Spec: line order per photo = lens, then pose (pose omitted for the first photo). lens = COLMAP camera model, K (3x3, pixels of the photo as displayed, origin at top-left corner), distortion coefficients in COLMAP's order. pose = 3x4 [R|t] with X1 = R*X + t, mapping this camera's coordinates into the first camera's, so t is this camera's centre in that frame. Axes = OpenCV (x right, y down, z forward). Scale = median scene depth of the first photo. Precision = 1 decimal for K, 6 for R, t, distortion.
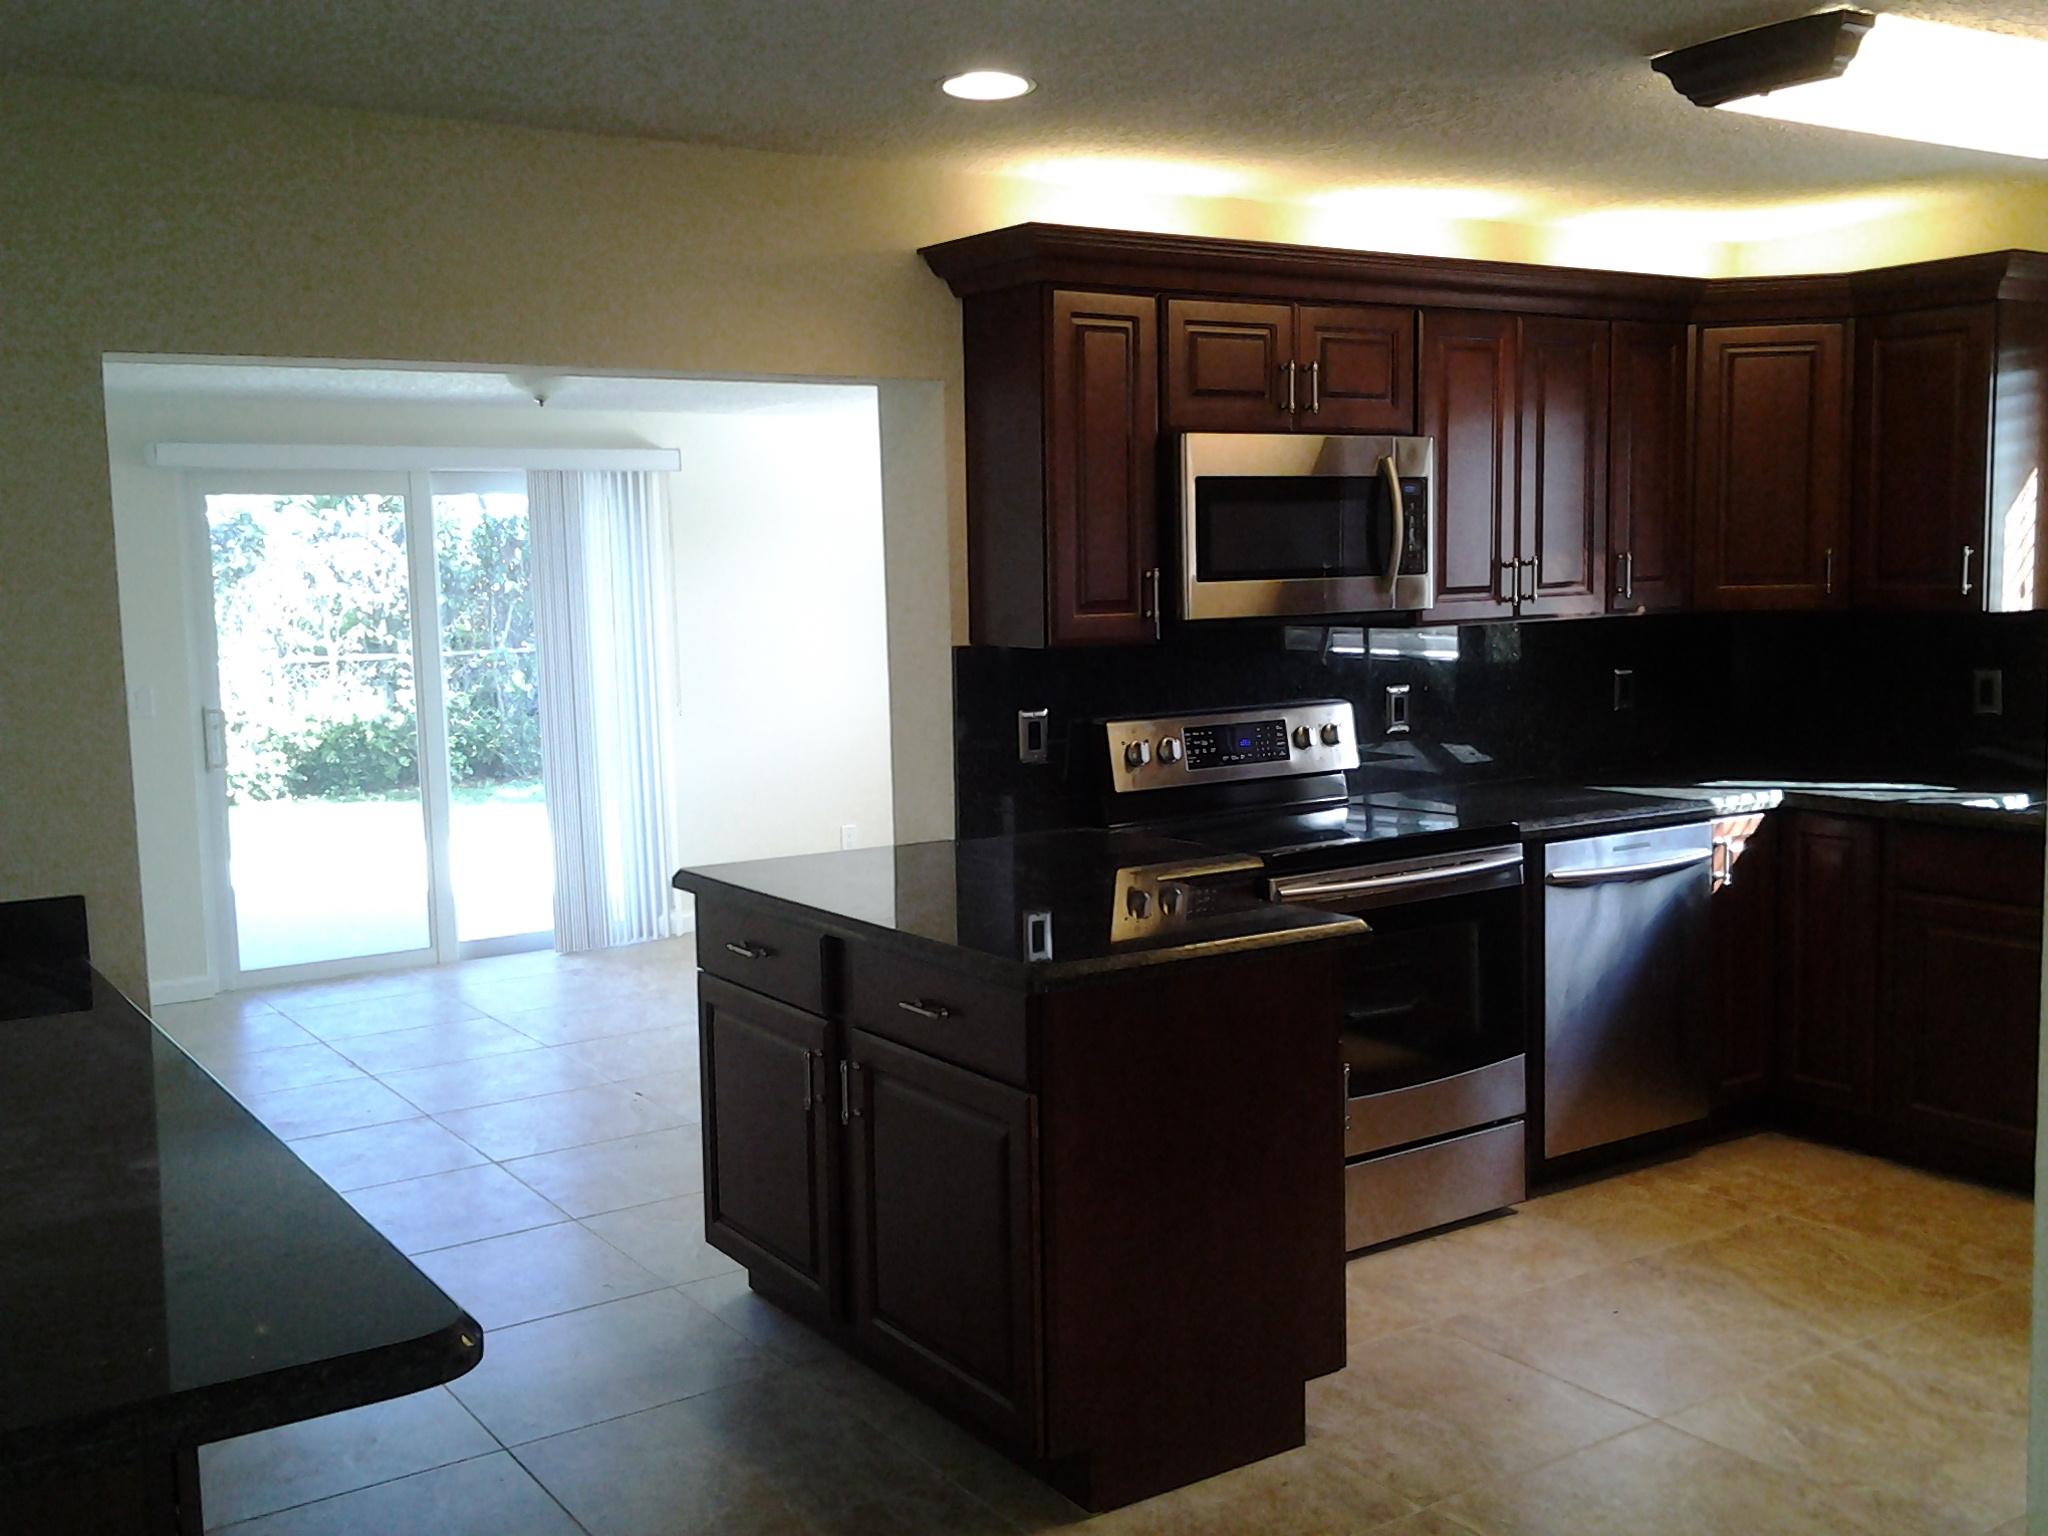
lens RADIAL K [[1991.8, 0, 1033.3], [0, 1991.8, 782.9], [0, 0, 1]] dist [0.107109, -0.278849]
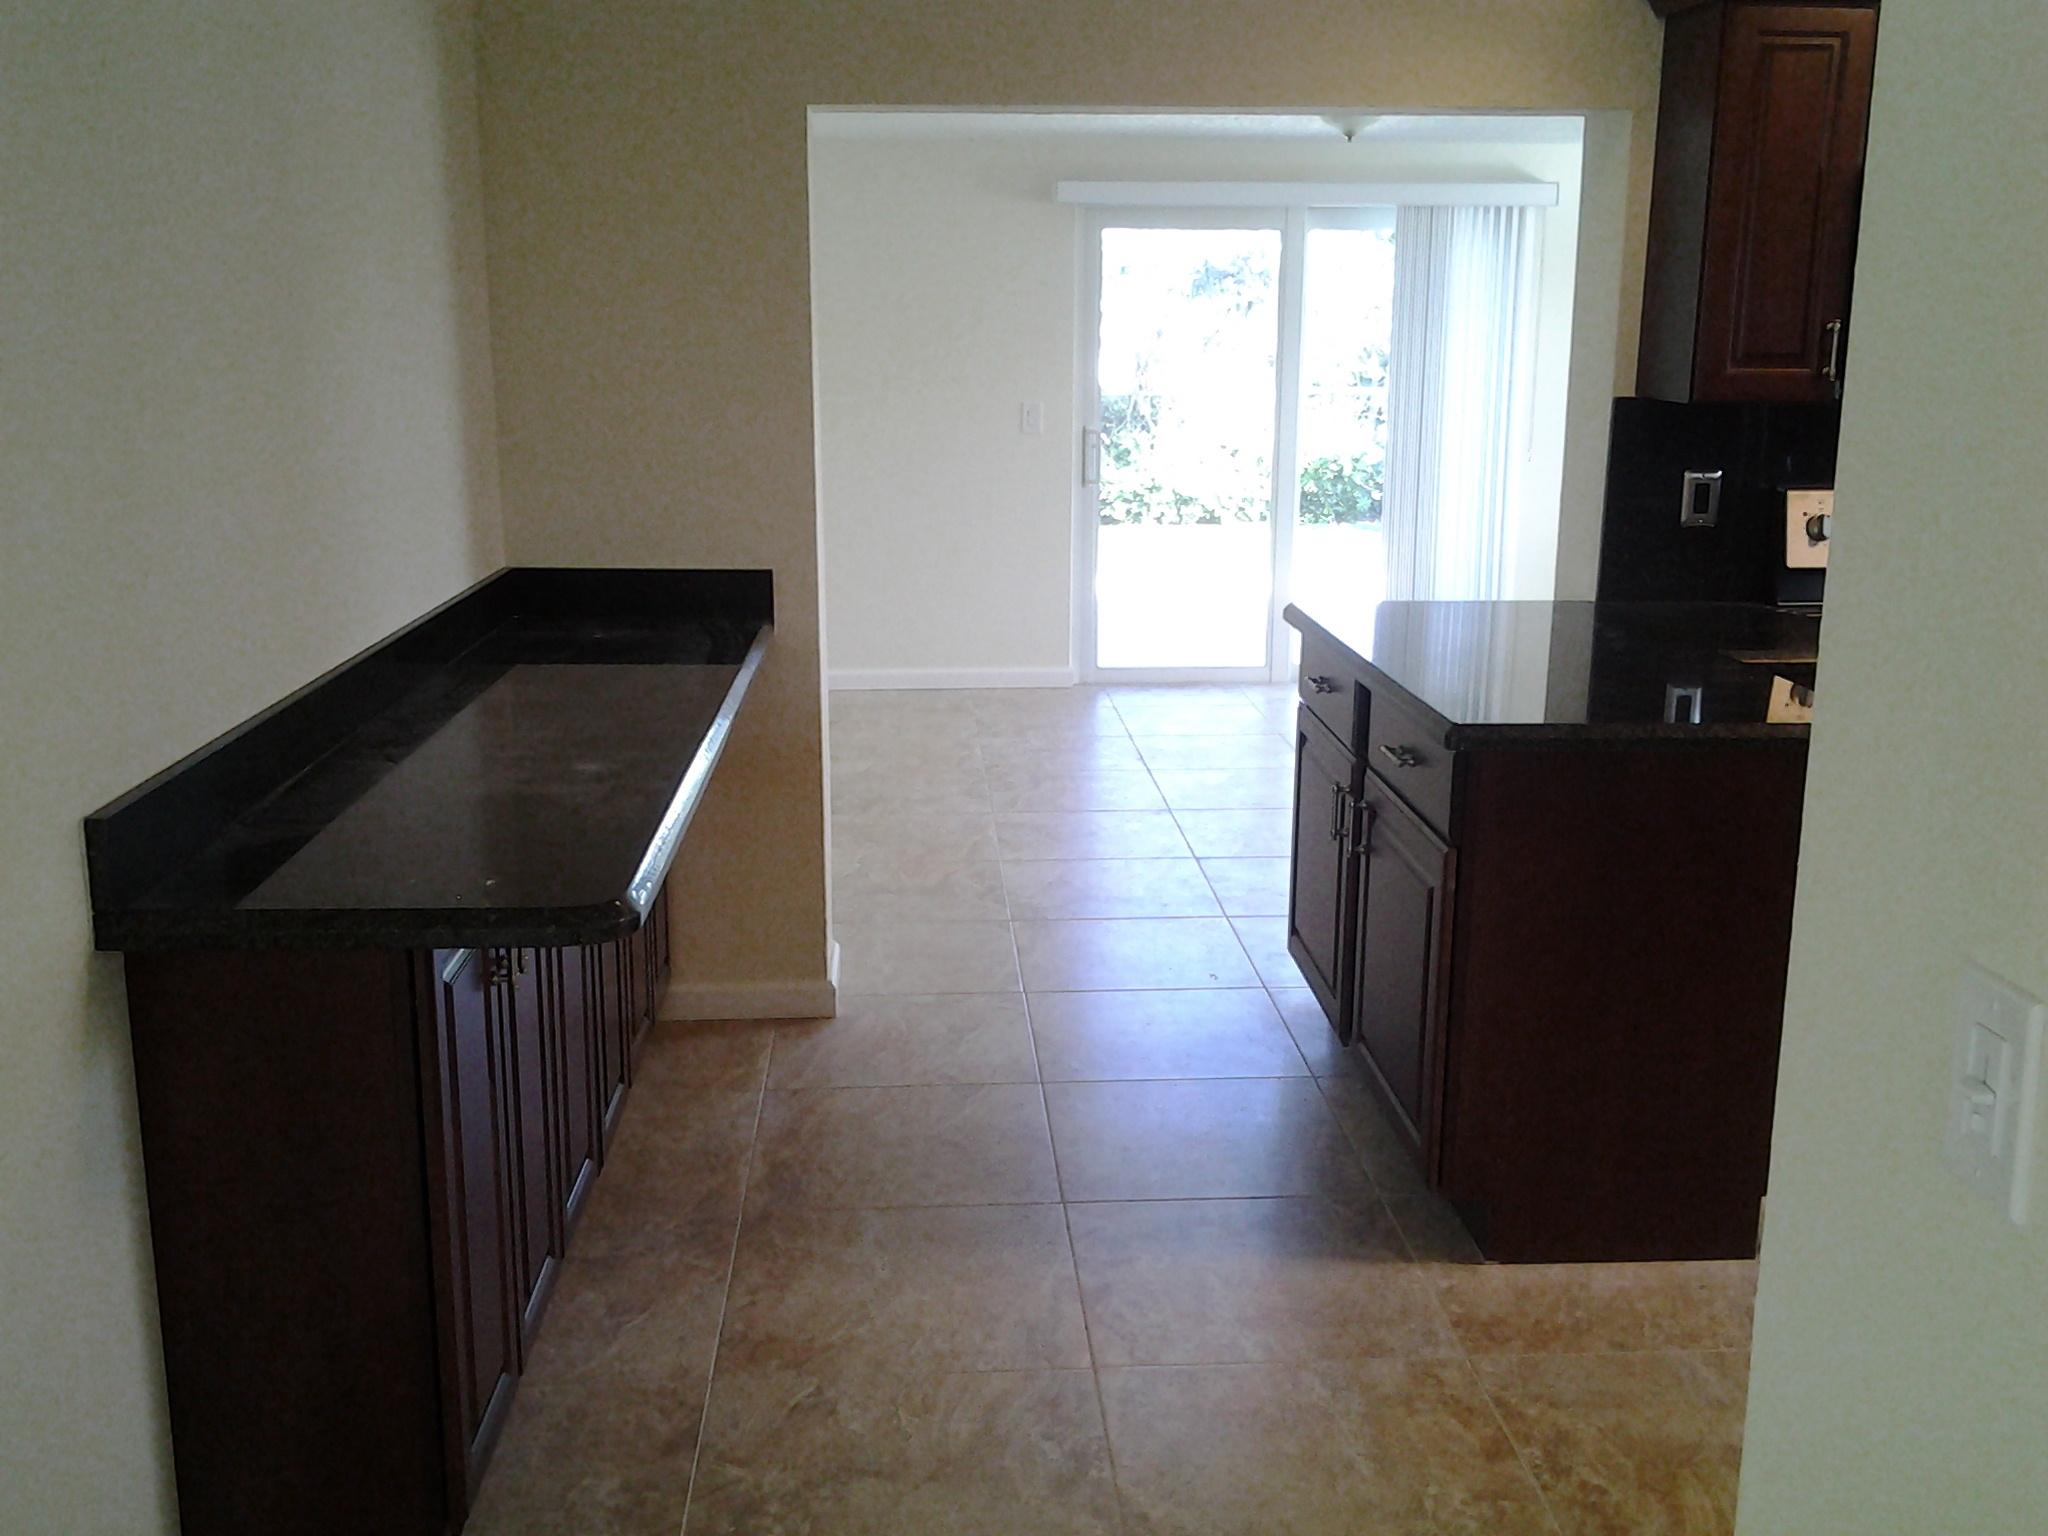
lens RADIAL K [[1991.8, 0, 1033.3], [0, 1991.8, 782.9], [0, 0, 1]] dist [0.107109, -0.278849]
pose [[0.865790, 0.141098, -0.480102, 0.130521], [-0.079589, 0.986039, 0.146262, -0.003147], [0.494037, -0.088421, 0.864933, 0.011327]]
